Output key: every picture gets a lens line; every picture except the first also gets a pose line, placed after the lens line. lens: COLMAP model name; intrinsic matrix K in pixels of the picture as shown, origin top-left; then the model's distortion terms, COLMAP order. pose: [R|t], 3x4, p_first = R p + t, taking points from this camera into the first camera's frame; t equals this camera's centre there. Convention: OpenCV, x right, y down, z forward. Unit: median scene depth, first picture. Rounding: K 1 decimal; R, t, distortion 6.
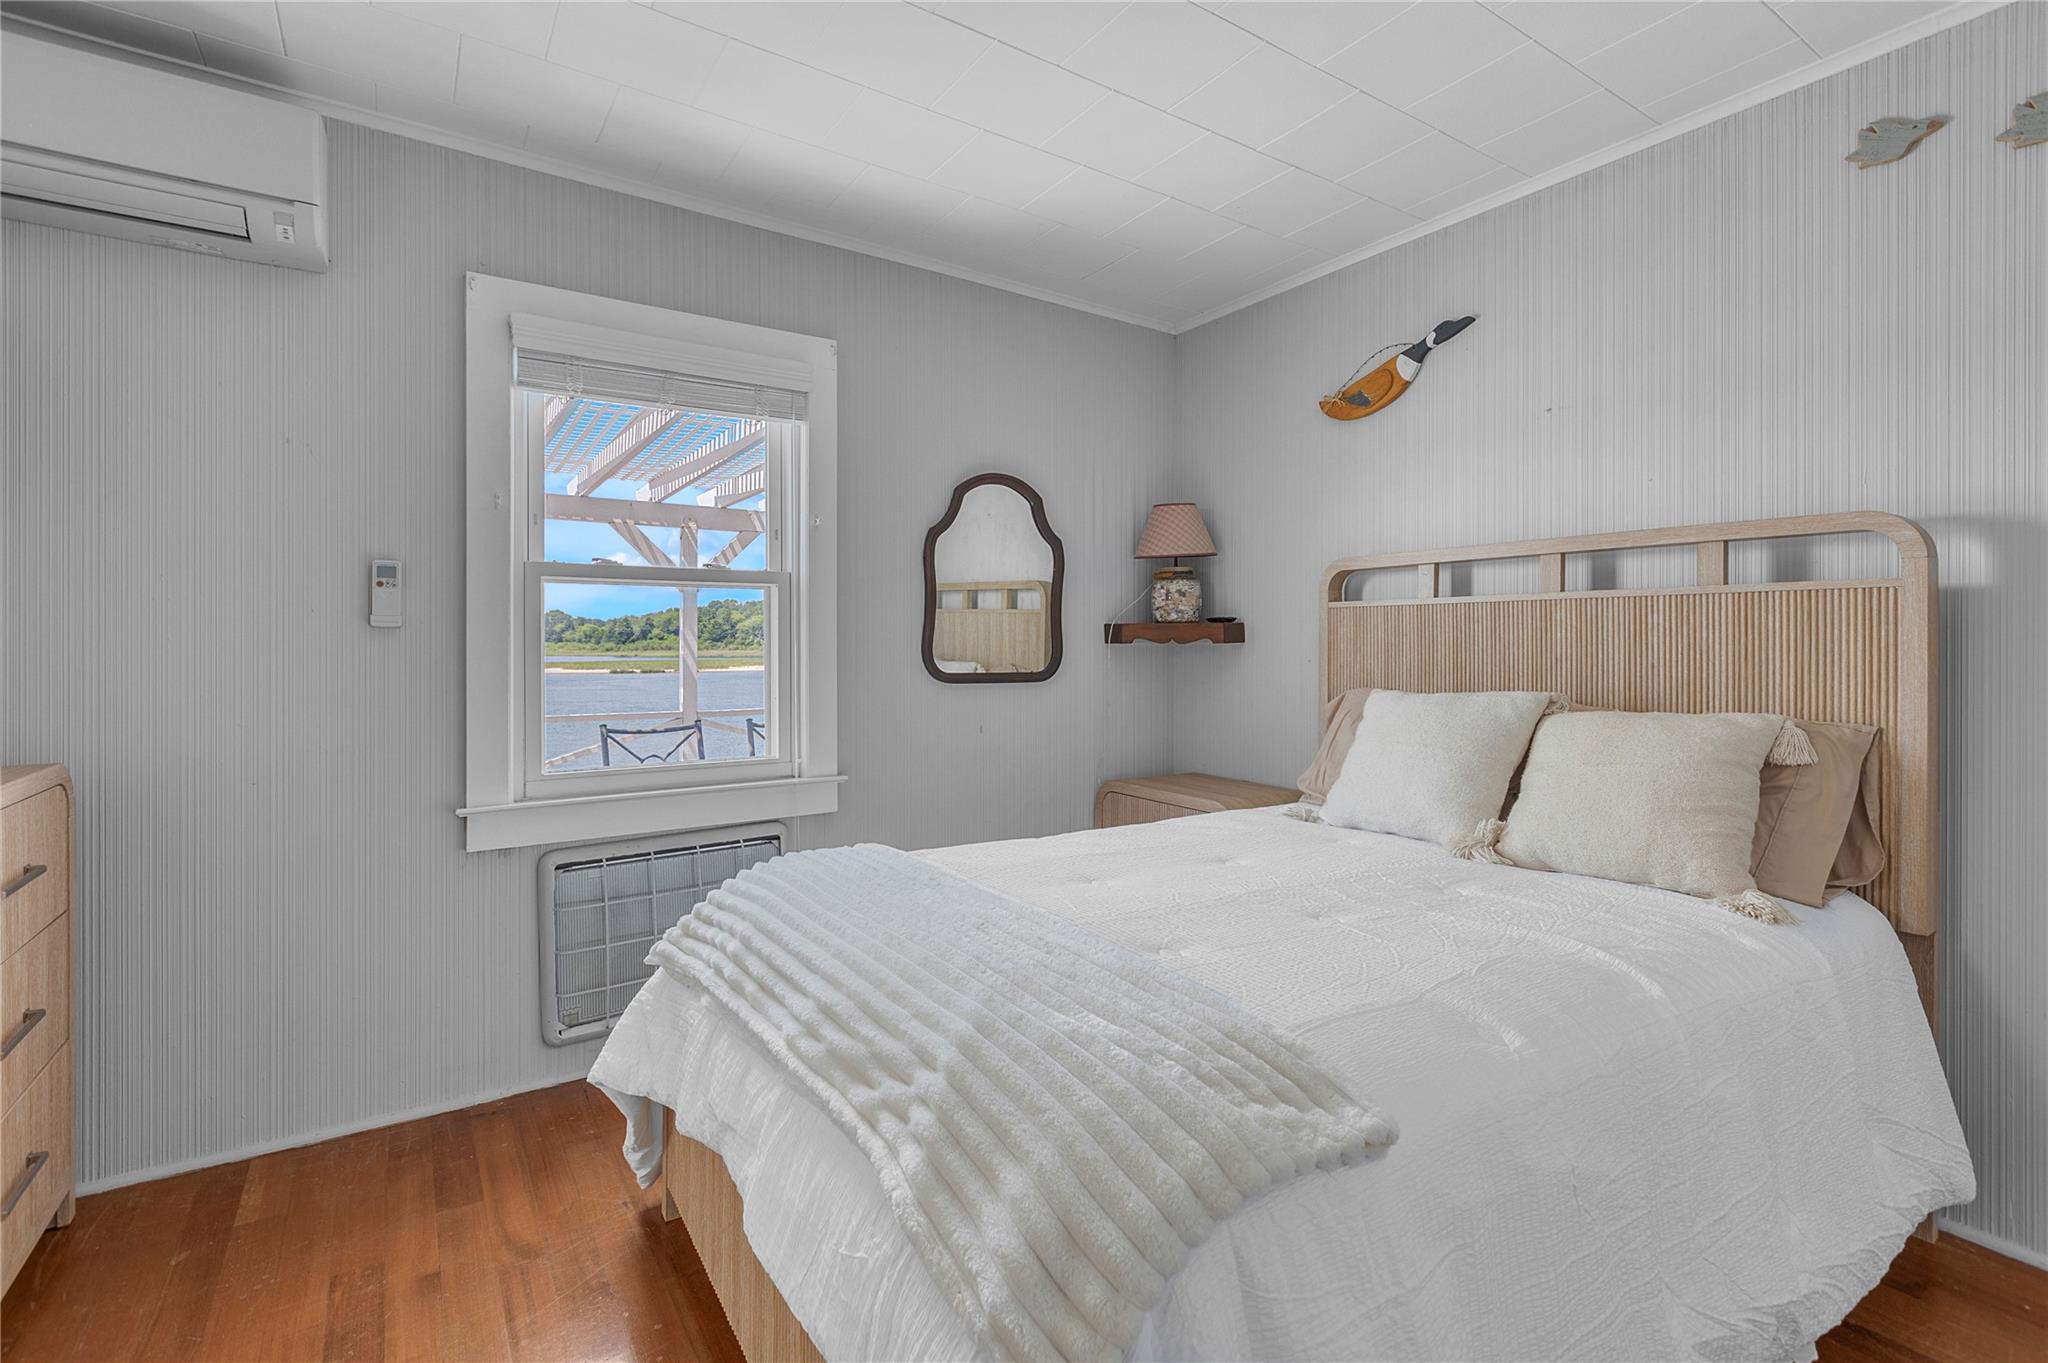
lens RADIAL K [[931.4, 0, 1019.9], [0, 931.4, 651.4], [0, 0, 1]] dist [-0.000044, -0.000052]
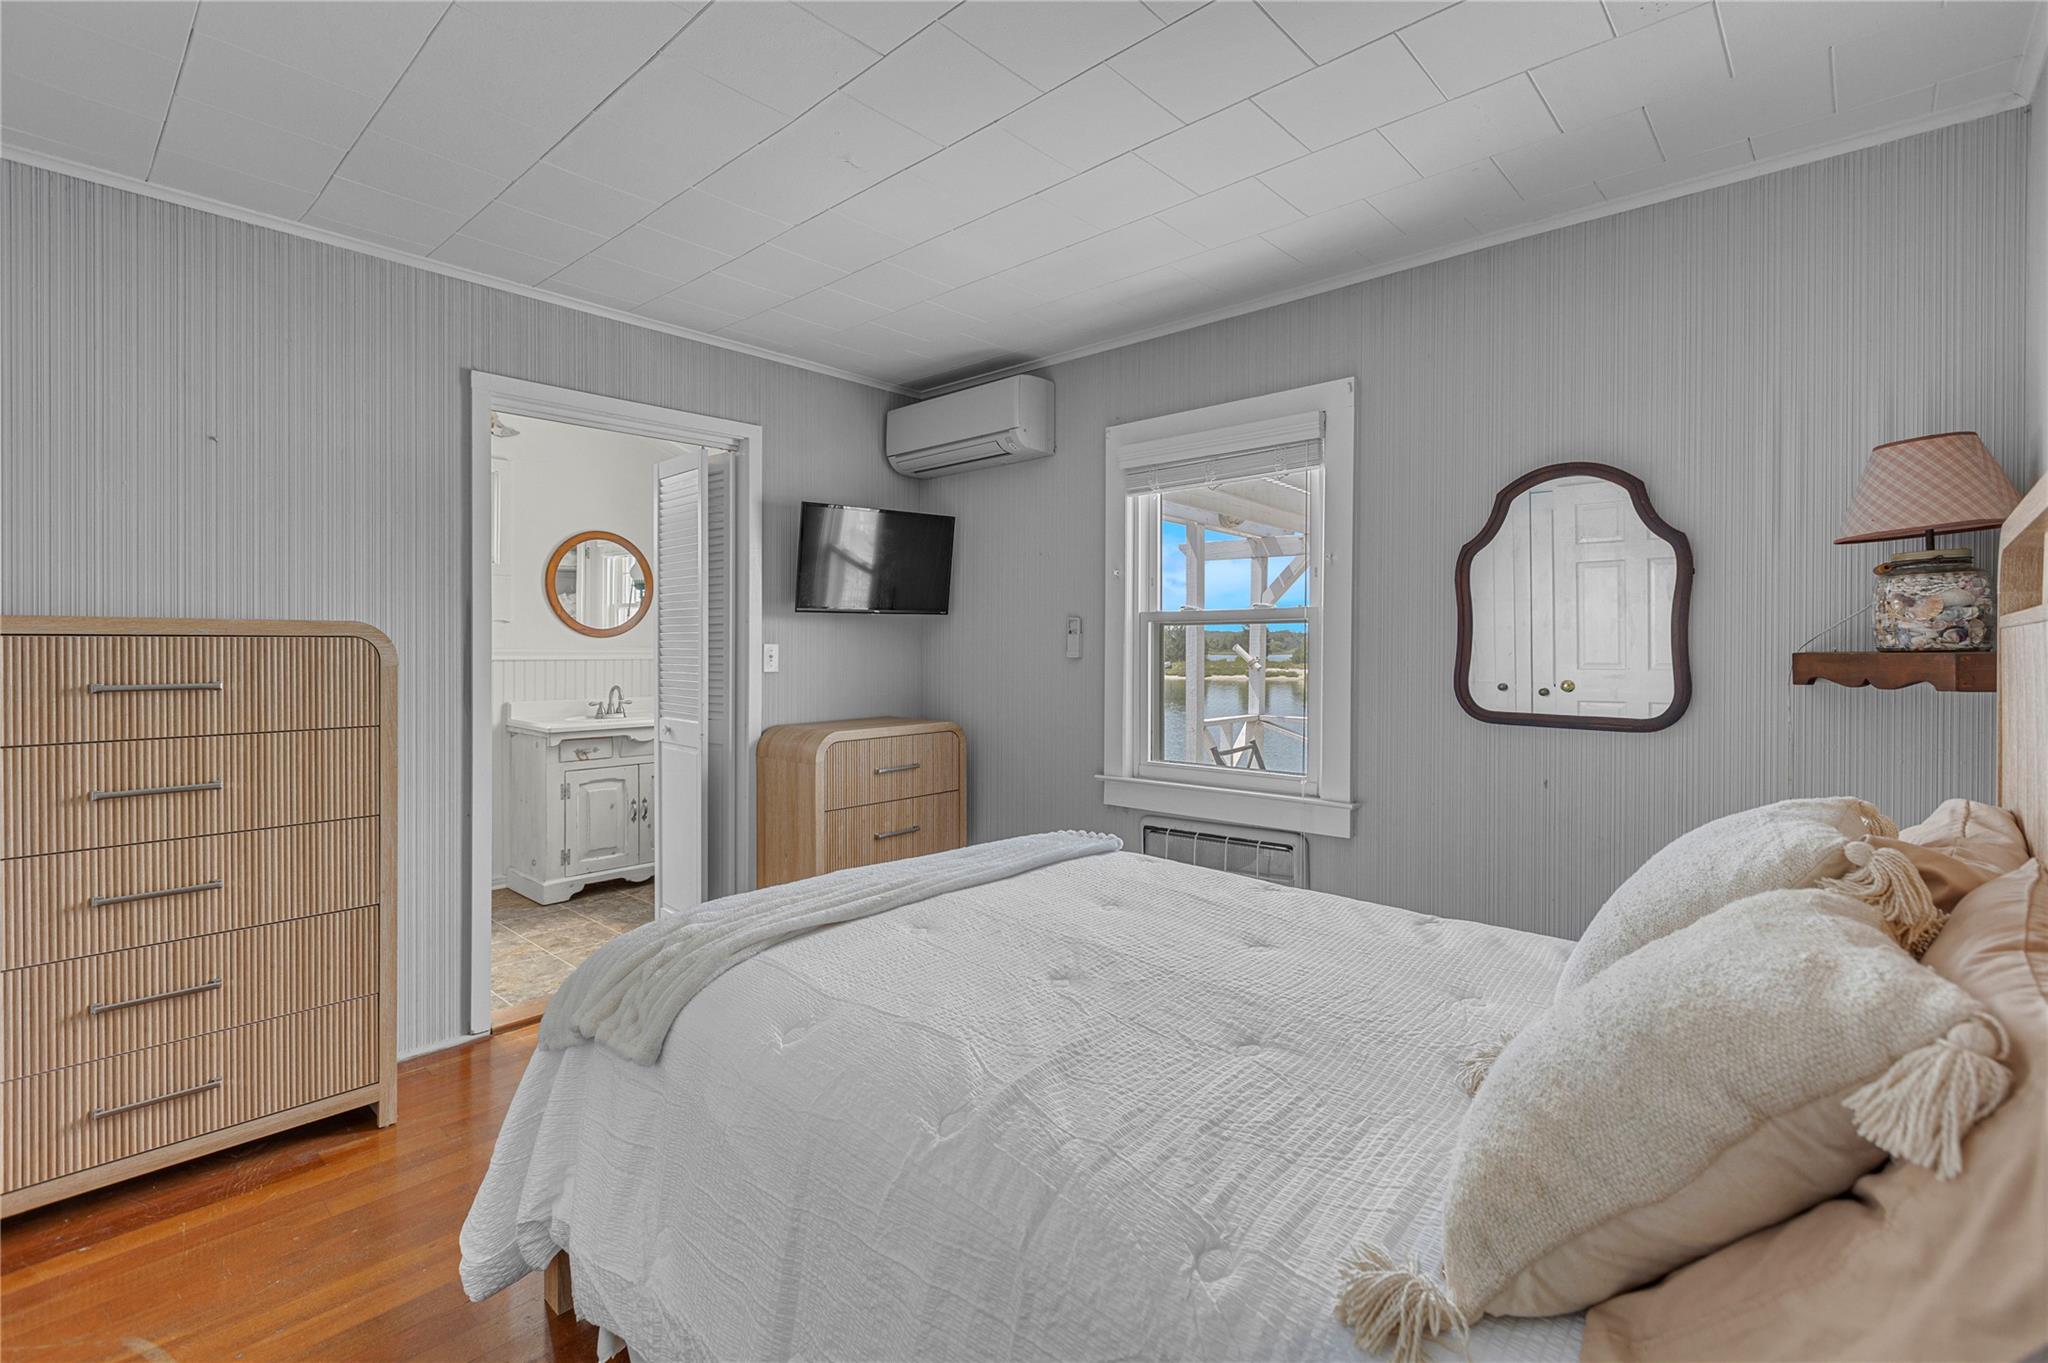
lens RADIAL K [[931.4, 0, 1019.9], [0, 931.4, 651.4], [0, 0, 1]] dist [-0.000044, -0.000052]
pose [[0.230633, 0.006229, -0.973021, 0.659539], [-0.007076, 0.999964, 0.004725, -0.032817], [0.973015, 0.005796, 0.230669, 0.381847]]
